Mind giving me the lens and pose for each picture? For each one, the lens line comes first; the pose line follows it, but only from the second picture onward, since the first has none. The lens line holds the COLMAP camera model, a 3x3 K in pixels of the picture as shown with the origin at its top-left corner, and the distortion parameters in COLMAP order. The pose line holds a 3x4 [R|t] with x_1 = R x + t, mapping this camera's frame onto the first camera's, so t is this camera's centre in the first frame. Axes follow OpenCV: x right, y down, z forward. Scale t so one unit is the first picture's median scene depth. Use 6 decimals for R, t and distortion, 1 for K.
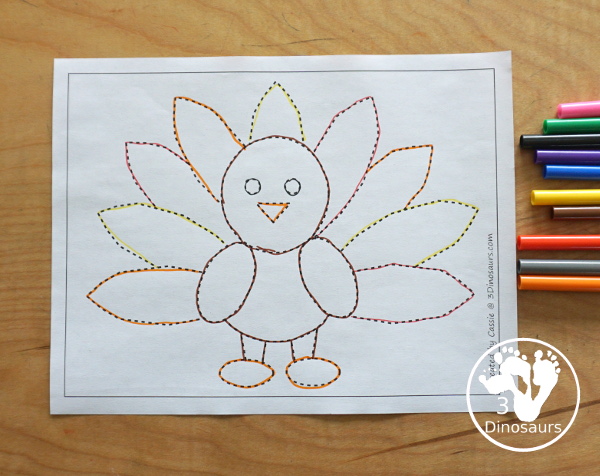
lens RADIAL K [[462.9, 0, 302.7], [0, 462.9, 212.7], [0, 0, 1]] dist [-0.016863, -0.010946]
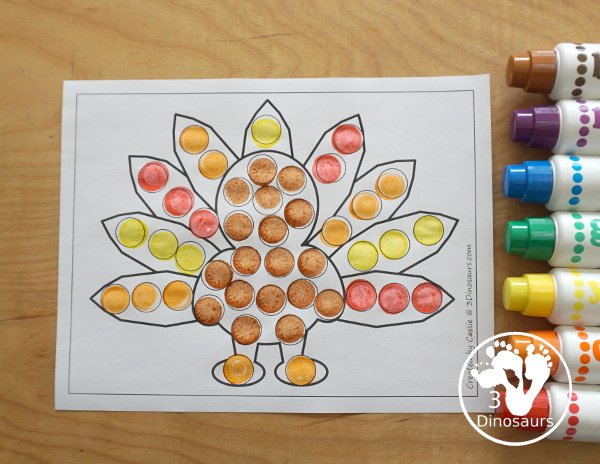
lens RADIAL K [[433.0, 0, 300.6], [0, 433.0, 232.2], [0, 0, 1]] dist [-0.017867, -0.008802]
pose [[0.999930, 0.005205, -0.010640, 0.101207], [-0.005281, 0.999961, -0.007093, 0.092873], [0.010603, 0.007149, 0.999918, -0.001725]]
